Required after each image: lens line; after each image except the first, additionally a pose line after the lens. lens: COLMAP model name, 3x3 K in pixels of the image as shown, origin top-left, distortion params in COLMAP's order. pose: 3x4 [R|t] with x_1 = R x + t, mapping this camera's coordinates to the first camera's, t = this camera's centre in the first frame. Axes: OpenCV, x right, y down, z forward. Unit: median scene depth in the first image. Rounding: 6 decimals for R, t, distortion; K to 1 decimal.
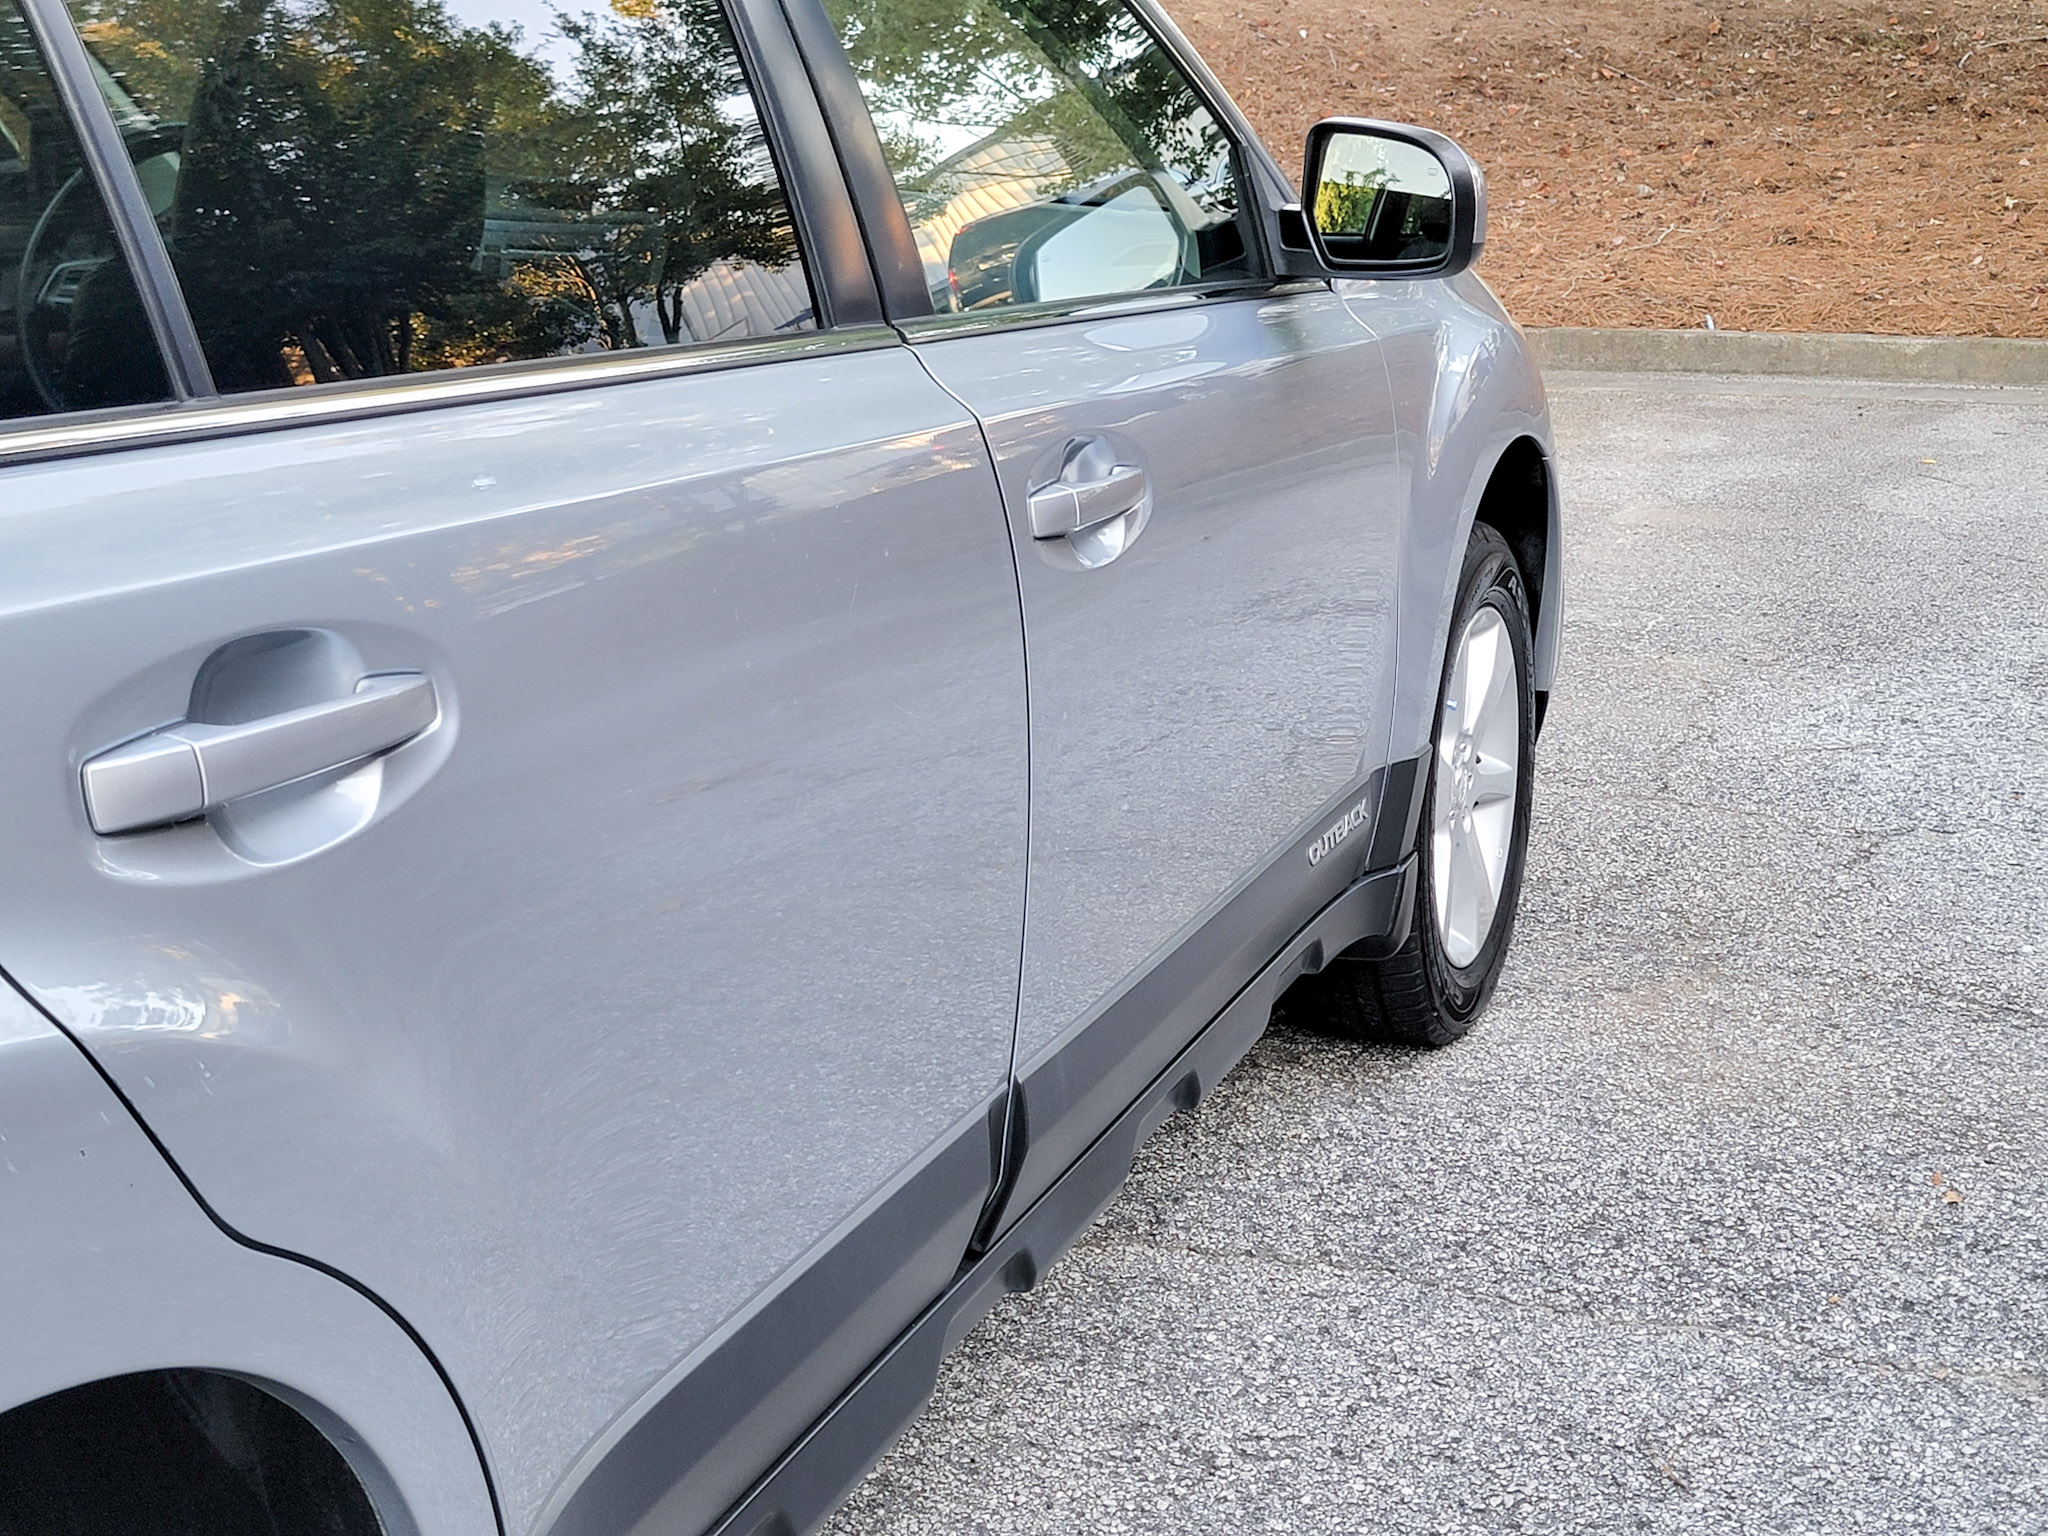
lens RADIAL K [[2785.7, 0, 1022.7], [0, 2785.7, 791.8], [0, 0, 1]] dist [0.095803, -0.138409]
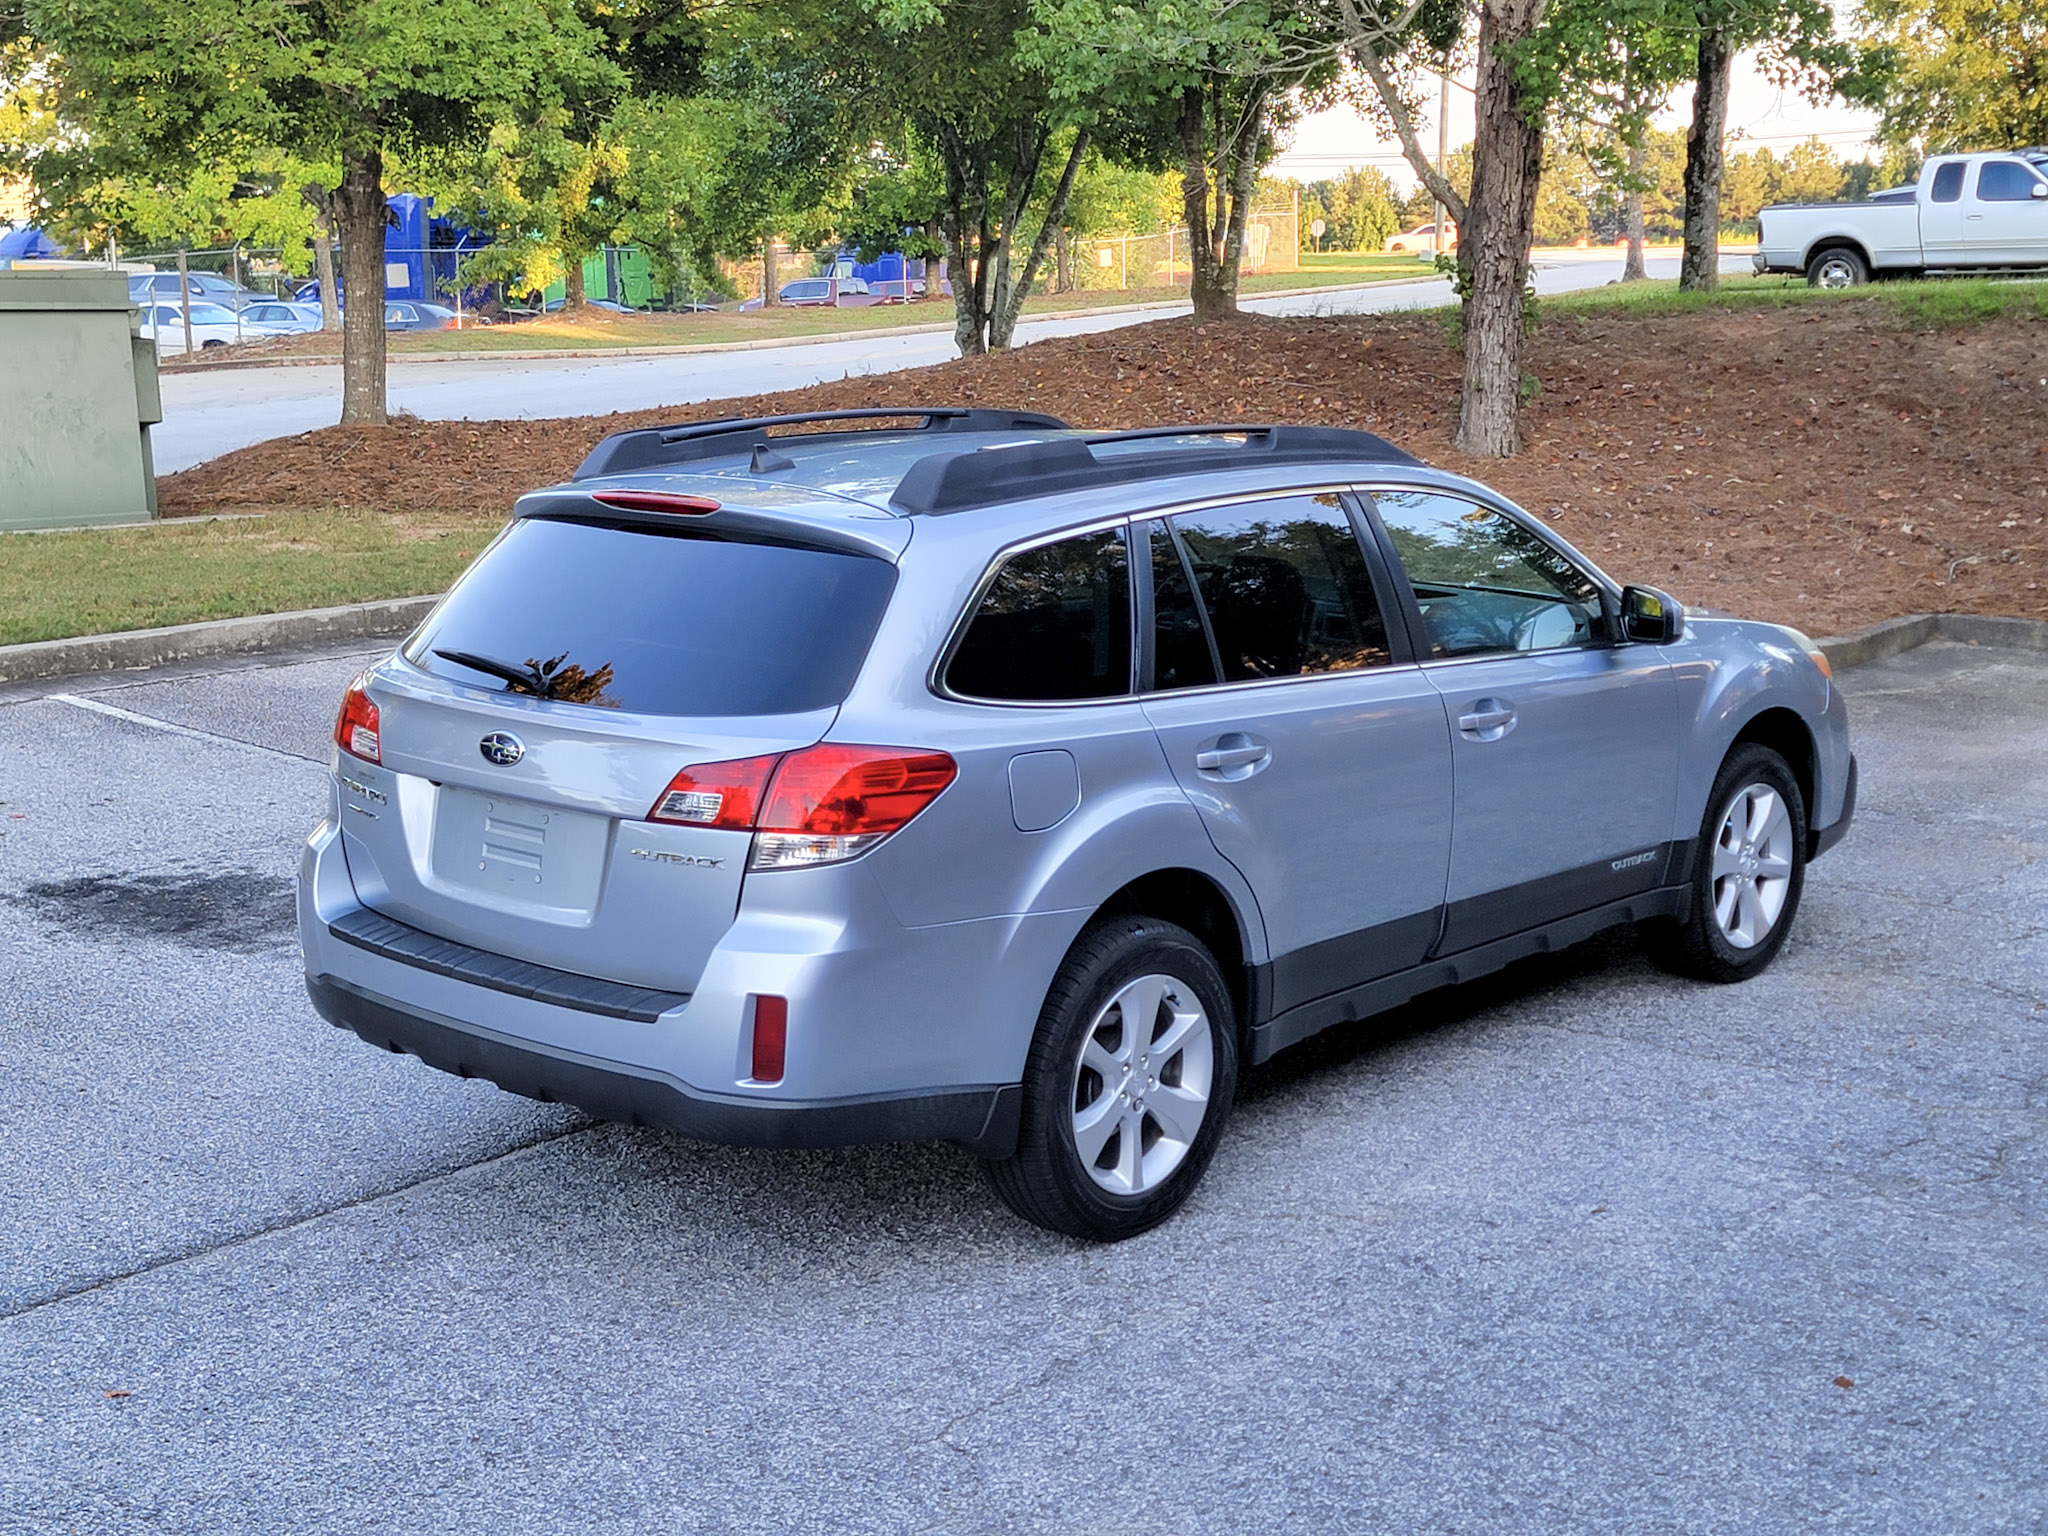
lens RADIAL K [[2773.0, 0, 1020.0], [0, 2773.0, 840.5], [0, 0, 1]] dist [0.095879, -0.095601]
pose [[0.945146, 0.073848, -0.318191, 0.361554], [-0.092647, 0.994711, -0.044338, 0.147917], [0.313234, 0.071385, 0.946989, -1.431572]]
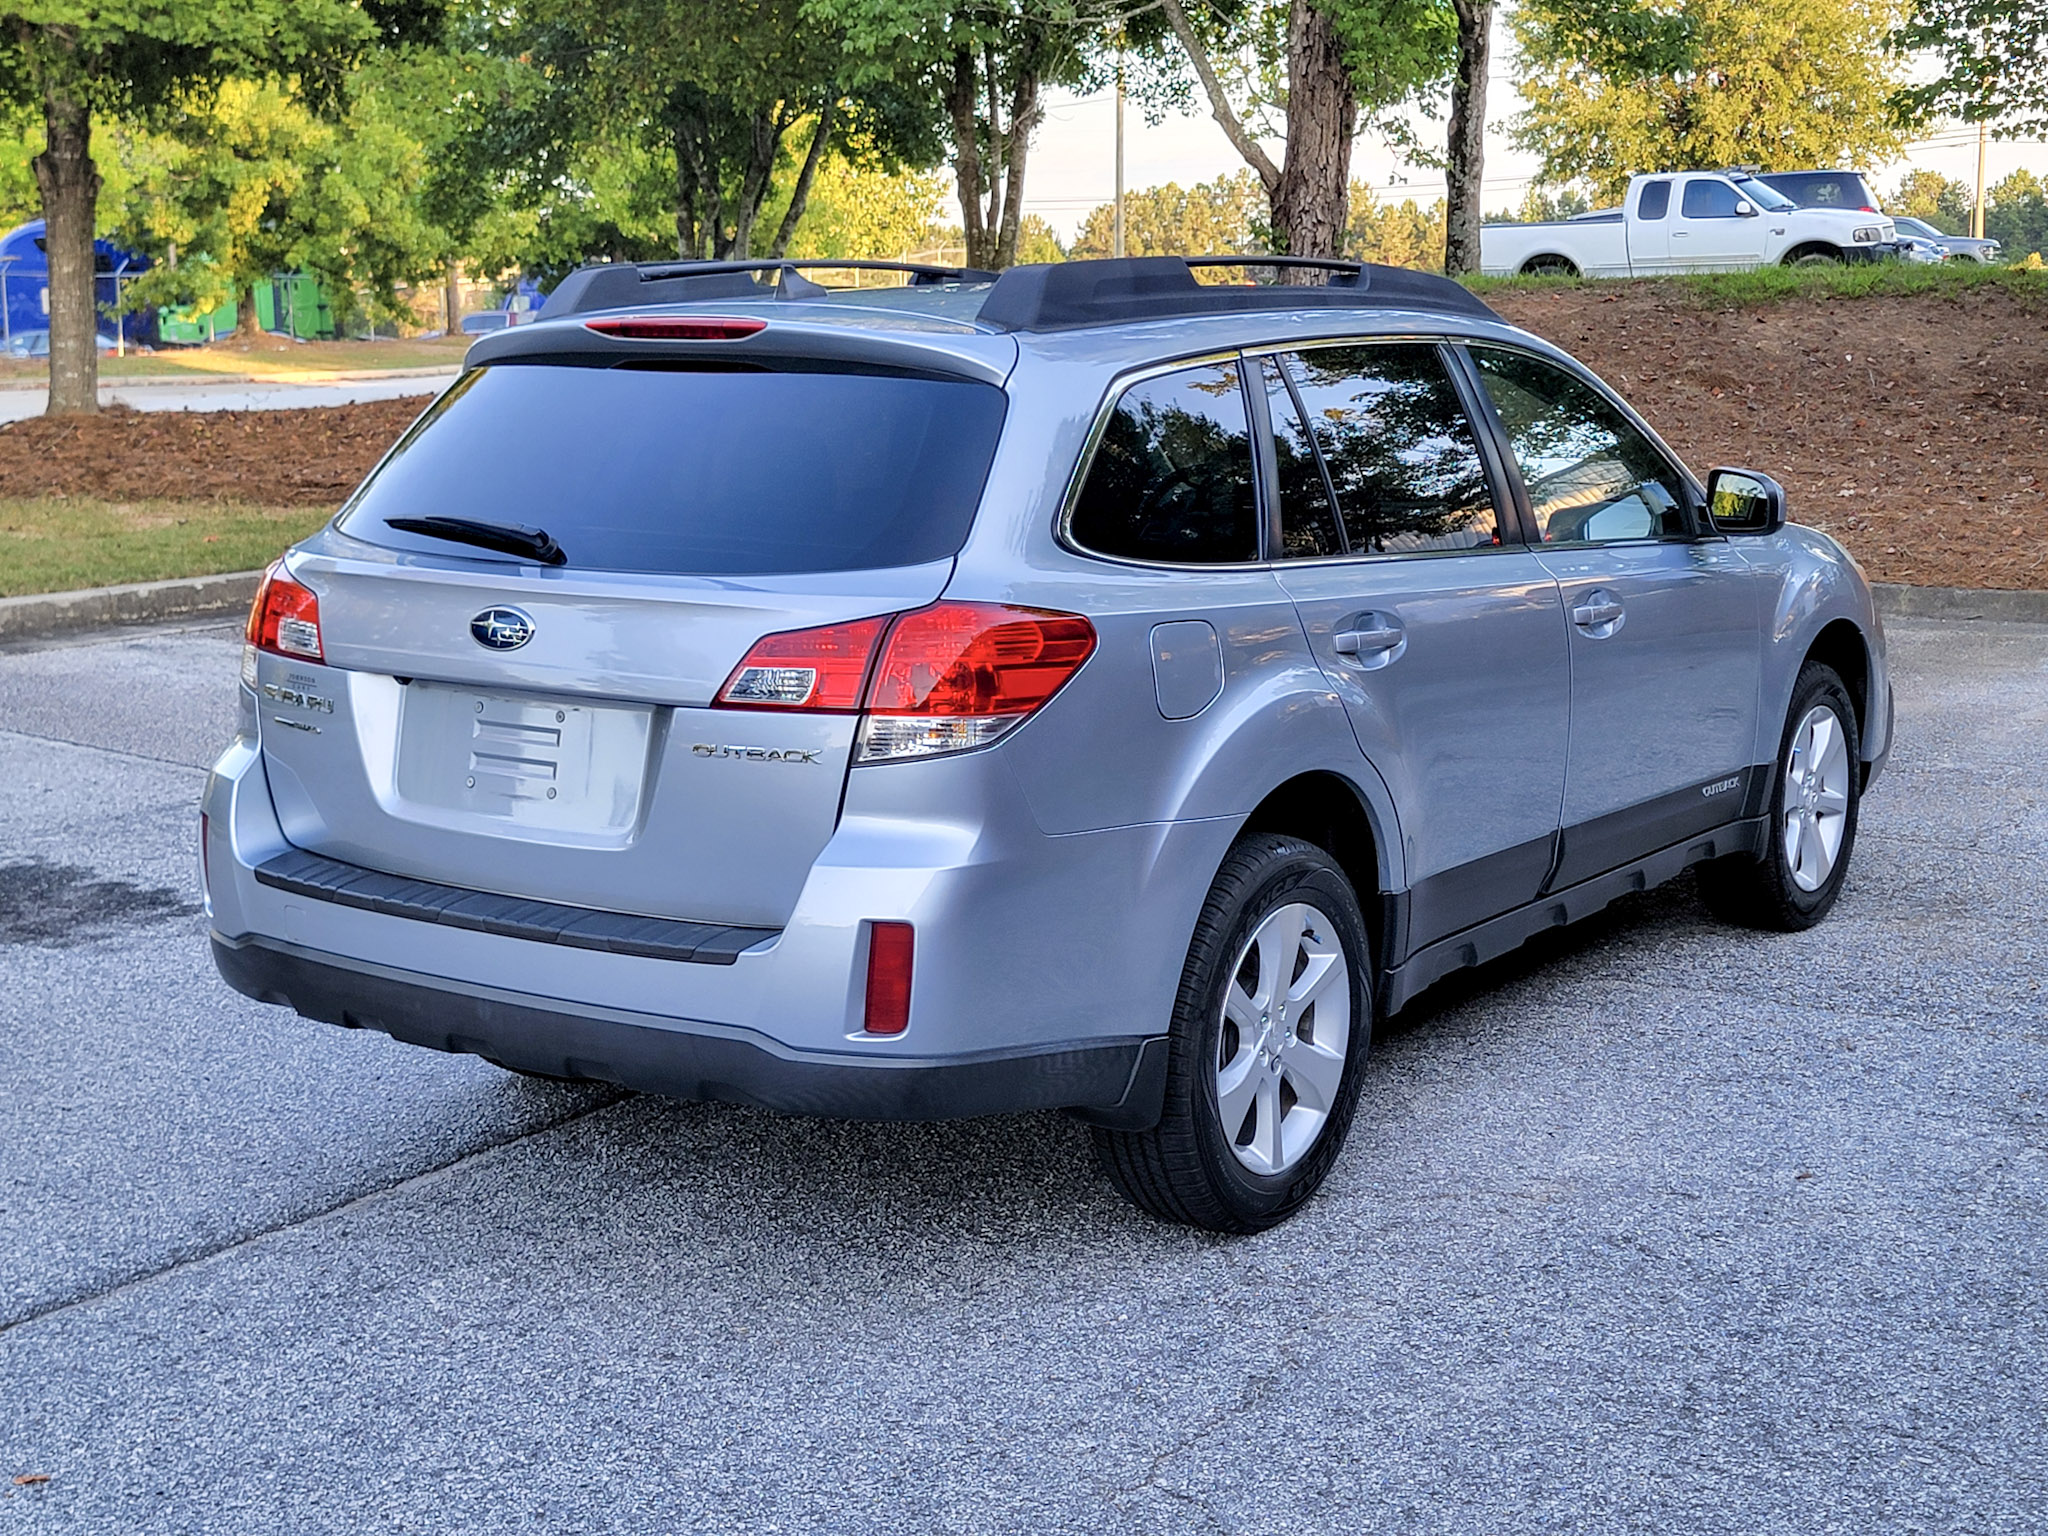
lens RADIAL K [[2785.7, 0, 1022.7], [0, 2785.7, 791.8], [0, 0, 1]] dist [0.095803, -0.138409]
pose [[0.977542, 0.041869, -0.206539, 0.031139], [-0.061145, 0.994255, -0.087848, 0.228811], [0.201674, 0.098504, 0.974487, -1.163847]]
